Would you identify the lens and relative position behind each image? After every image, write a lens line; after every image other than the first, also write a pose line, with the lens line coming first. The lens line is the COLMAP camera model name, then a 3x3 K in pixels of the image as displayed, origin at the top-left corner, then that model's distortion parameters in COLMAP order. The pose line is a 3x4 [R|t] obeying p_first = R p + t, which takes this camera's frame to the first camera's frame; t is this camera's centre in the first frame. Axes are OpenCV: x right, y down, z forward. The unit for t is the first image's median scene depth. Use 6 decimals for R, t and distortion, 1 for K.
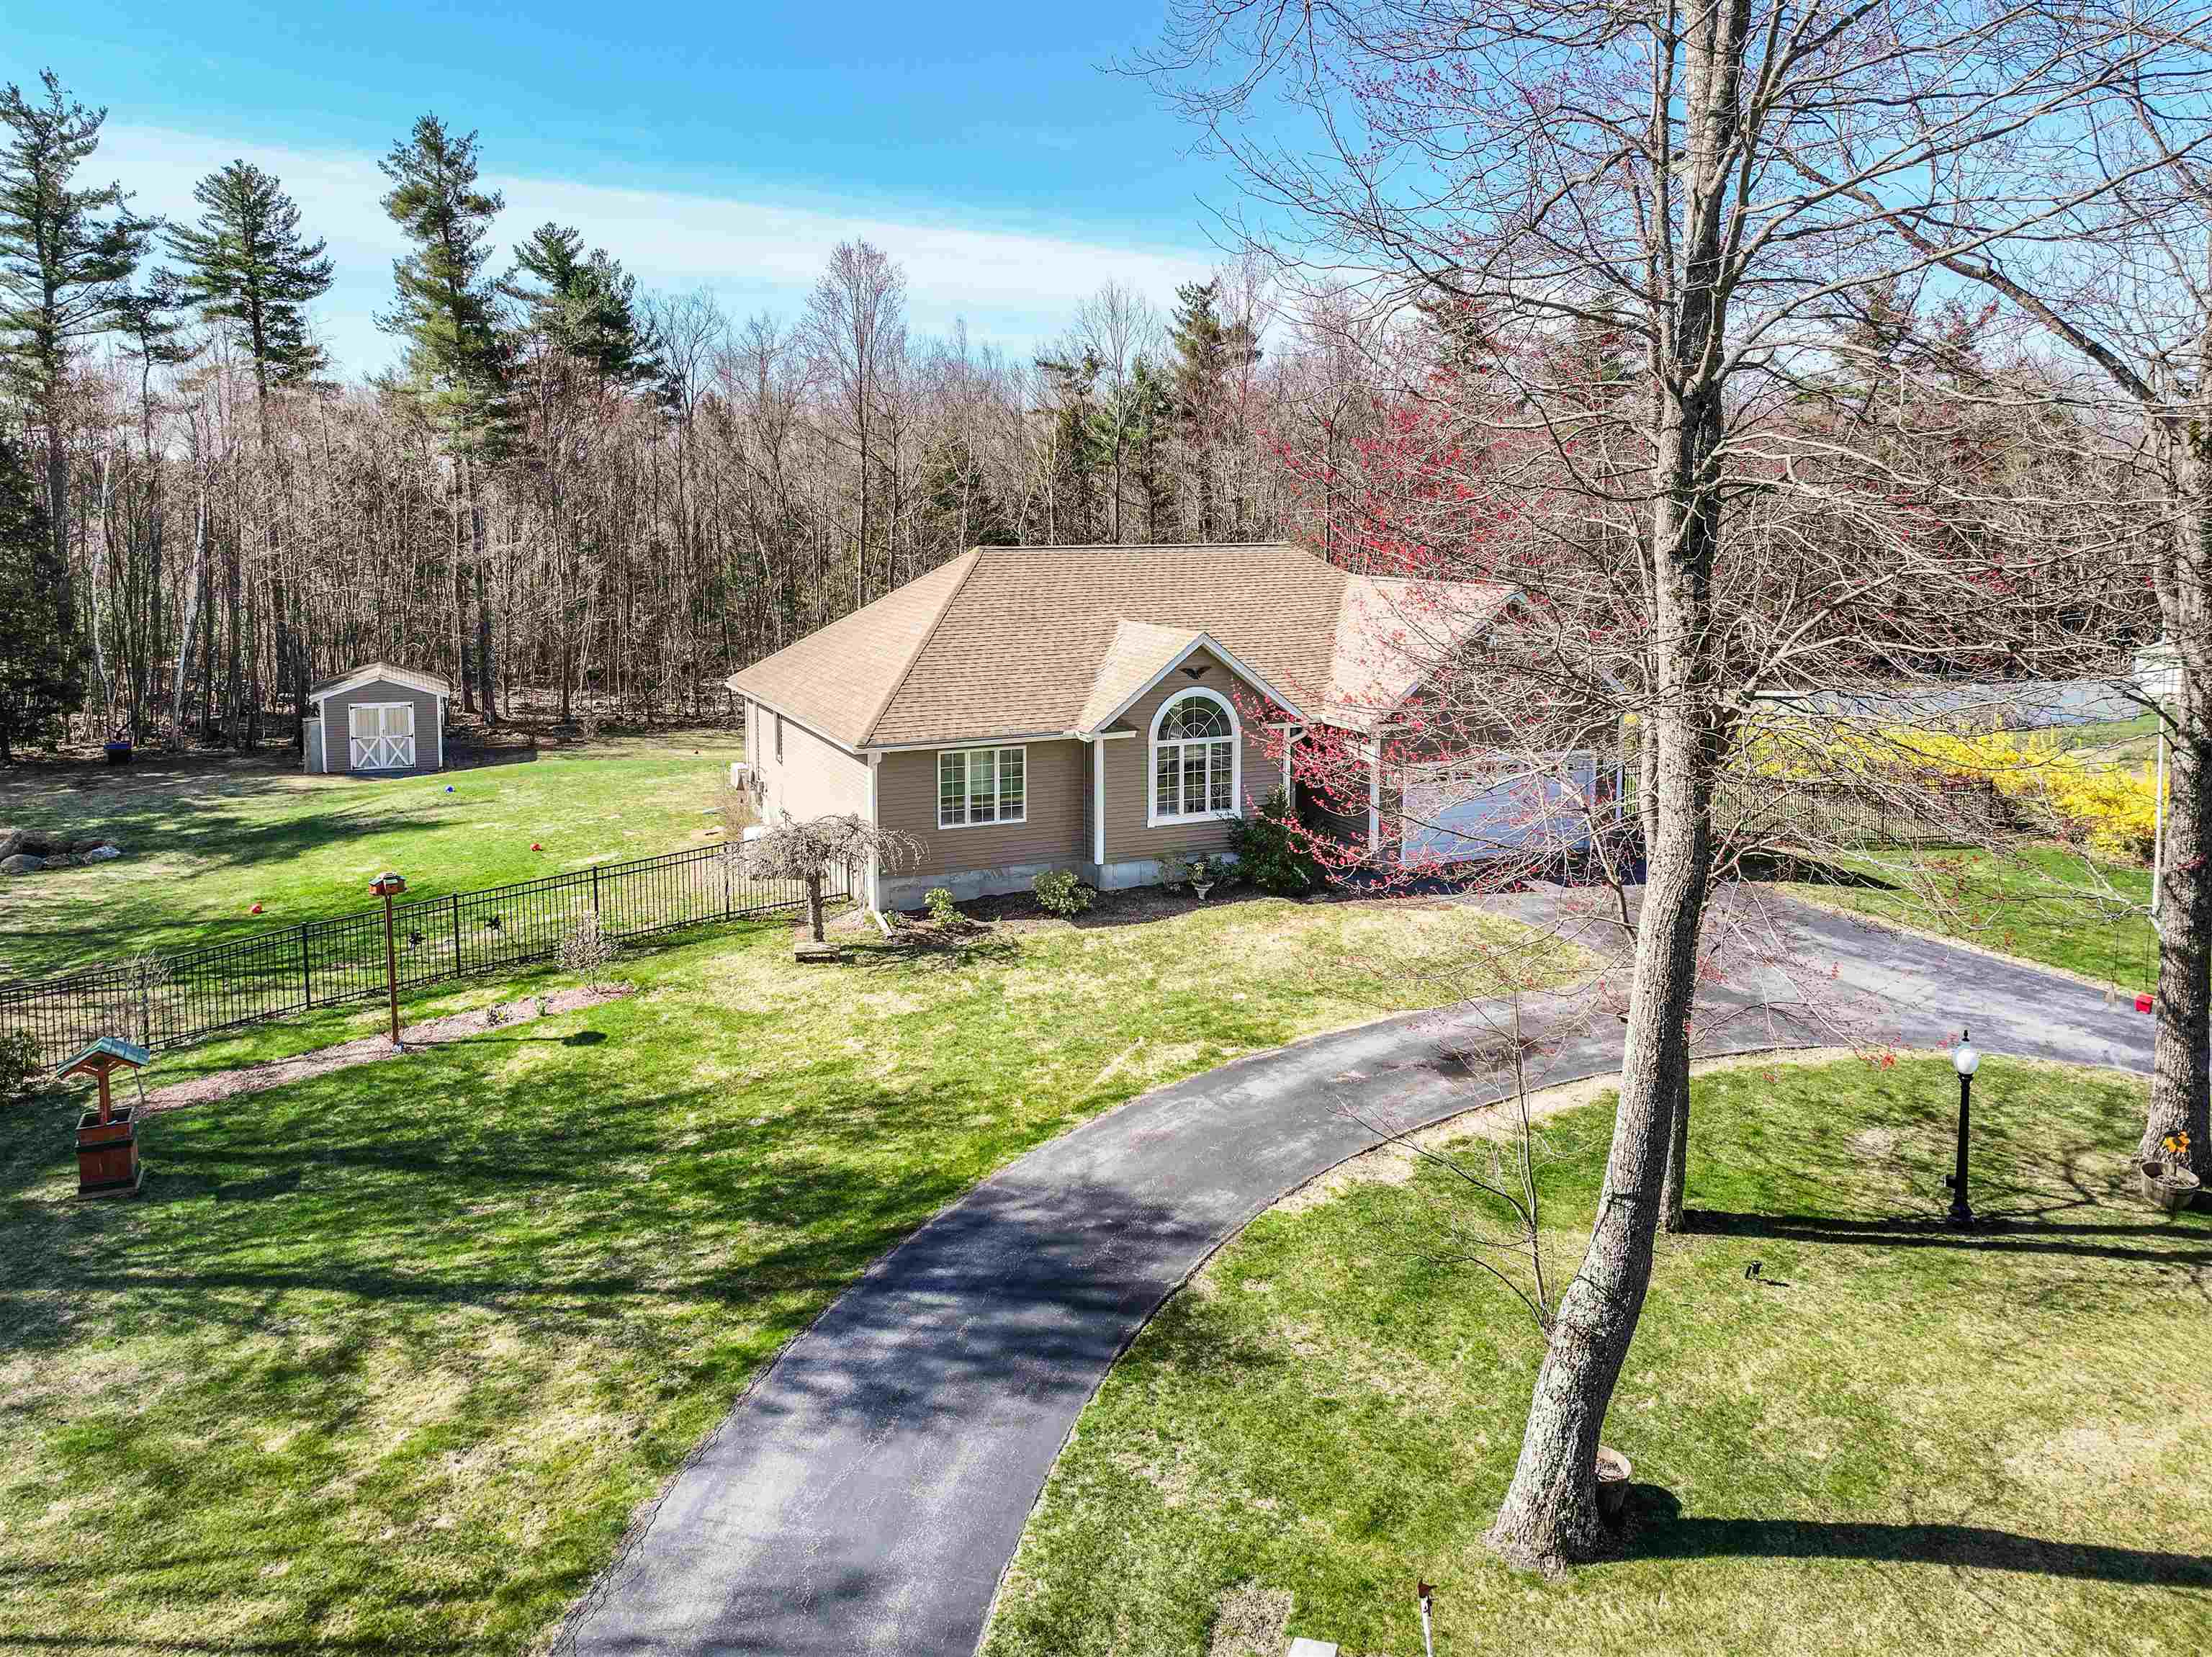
lens RADIAL K [[1579.4, 0, 1070.6], [0, 1579.4, 804.5], [0, 0, 1]] dist [-0.005082, 0.044485]
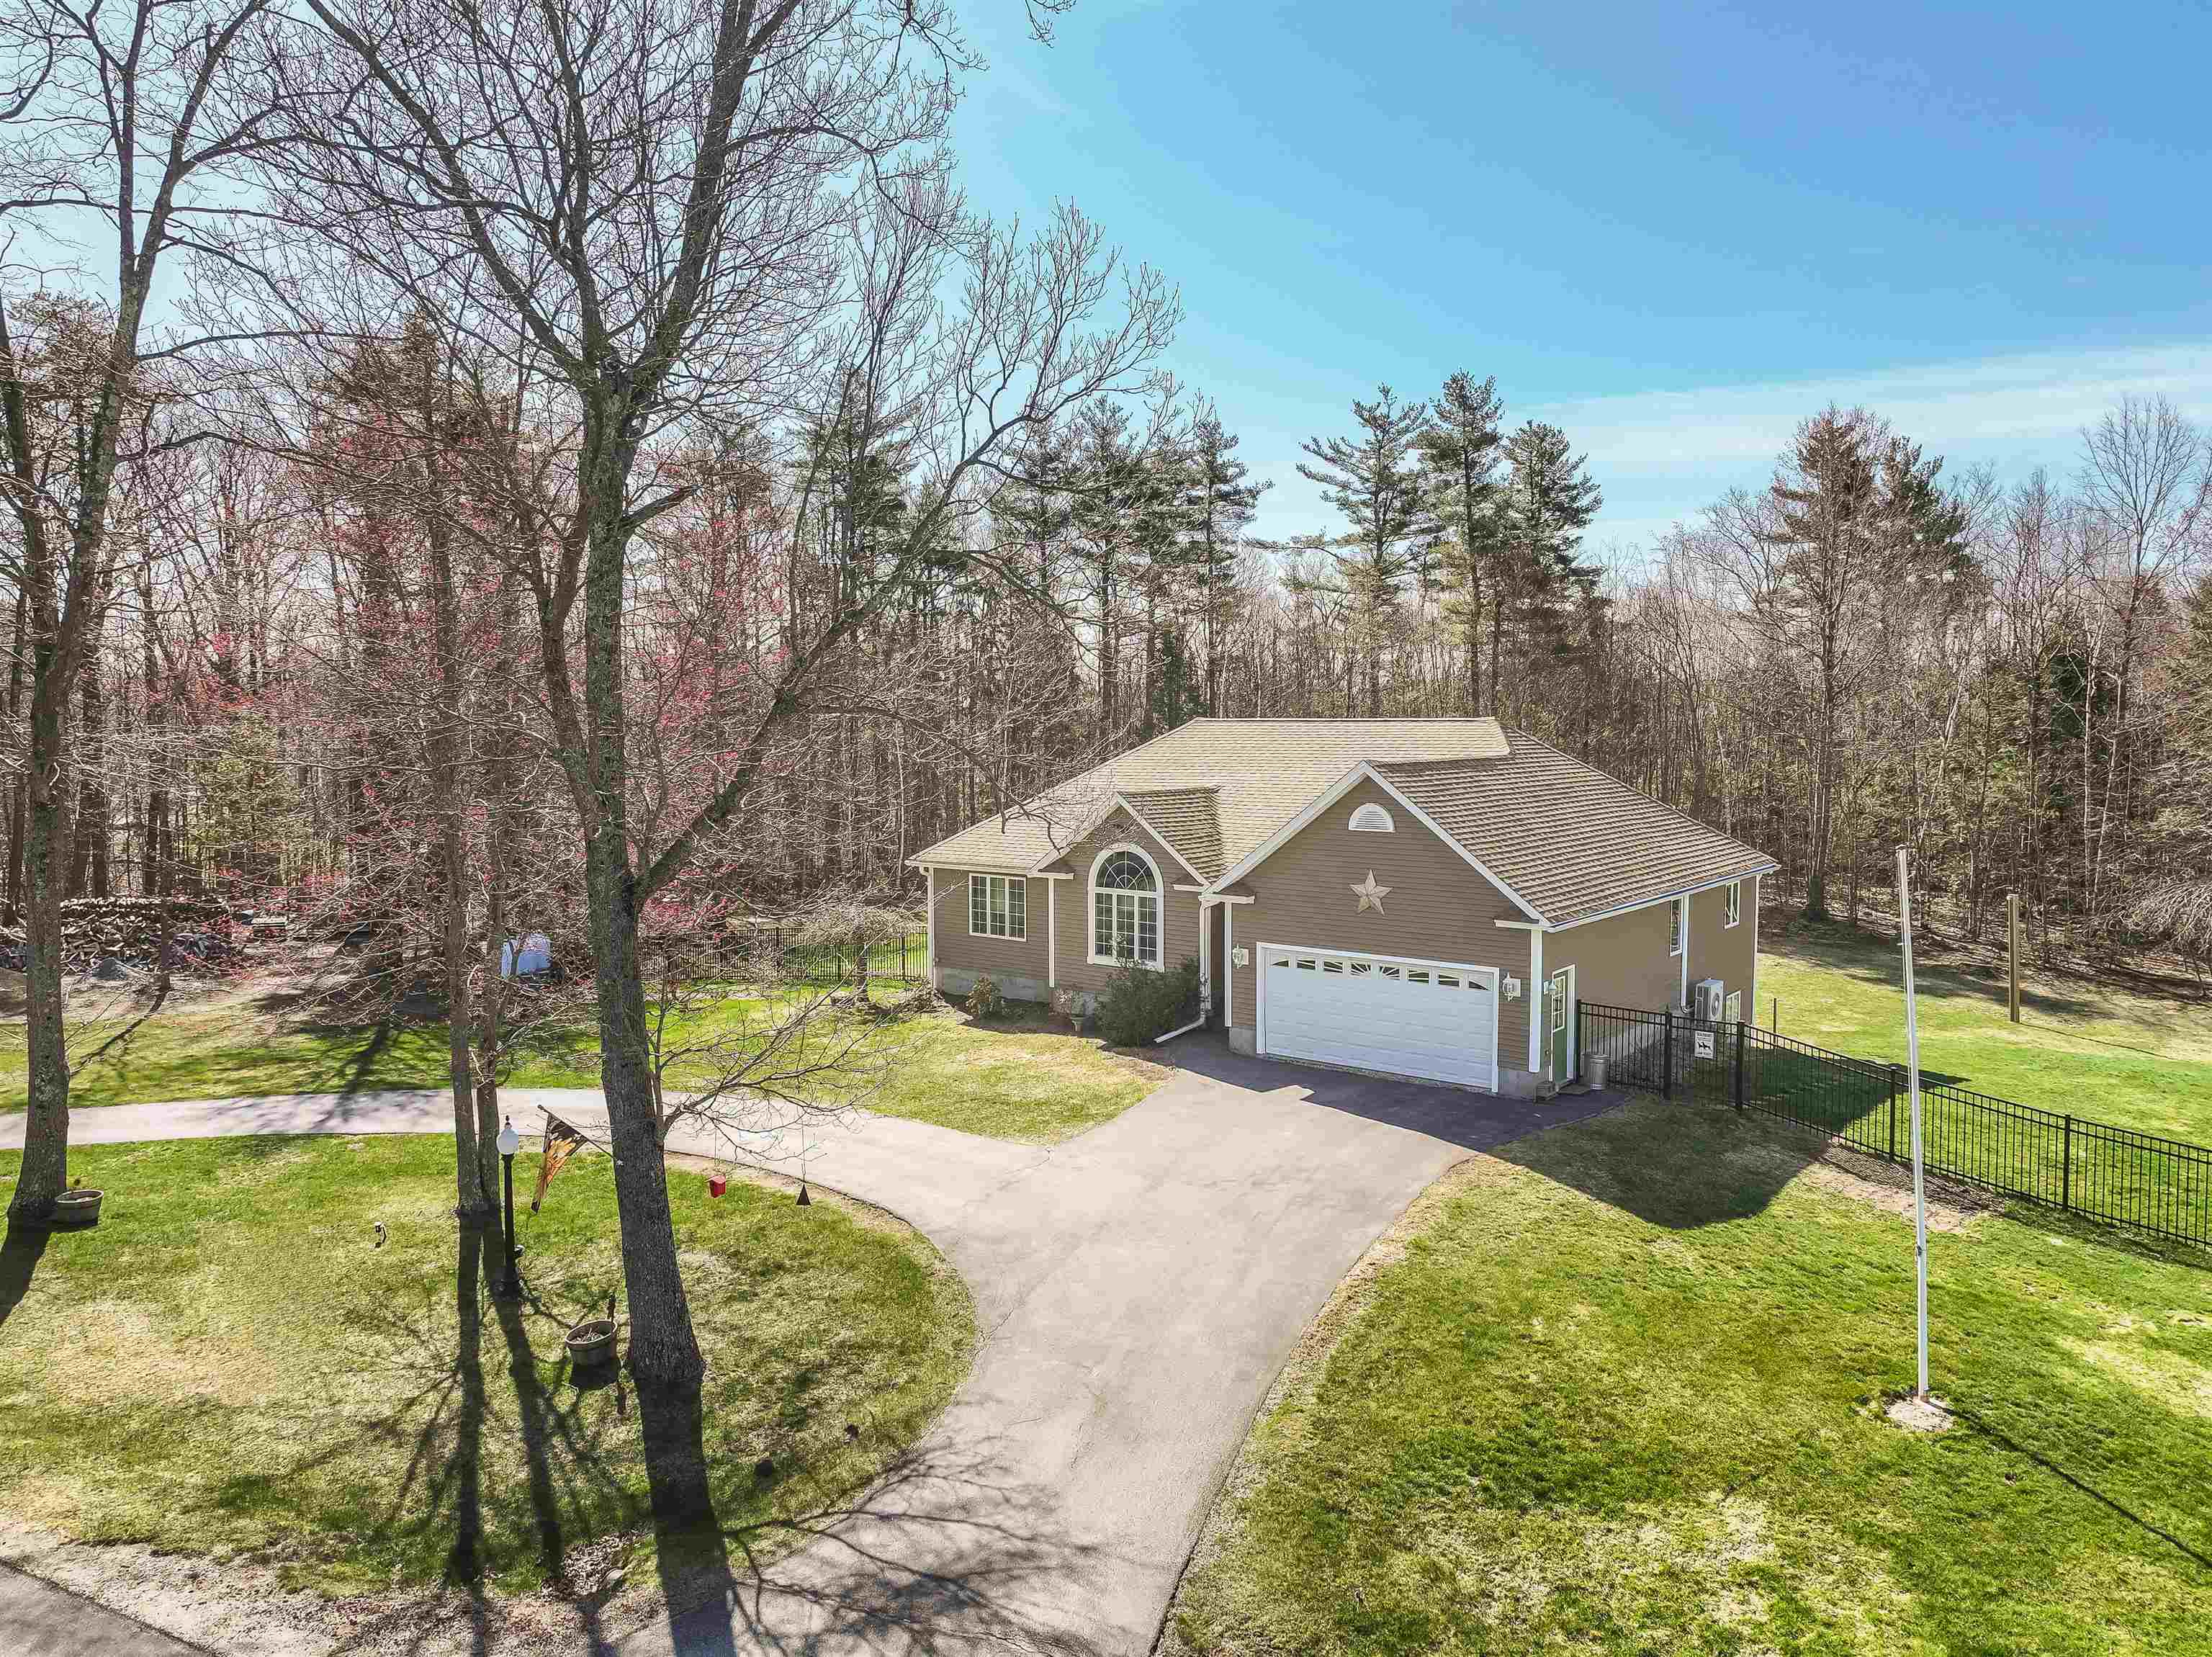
lens RADIAL K [[1579.4, 0, 1070.6], [0, 1579.4, 804.5], [0, 0, 1]] dist [-0.005082, 0.044485]
pose [[0.449404, 0.056504, -0.891540, 1.014597], [-0.170794, 0.985023, -0.023665, -0.066750], [0.876850, 0.162905, 0.452324, 0.469583]]
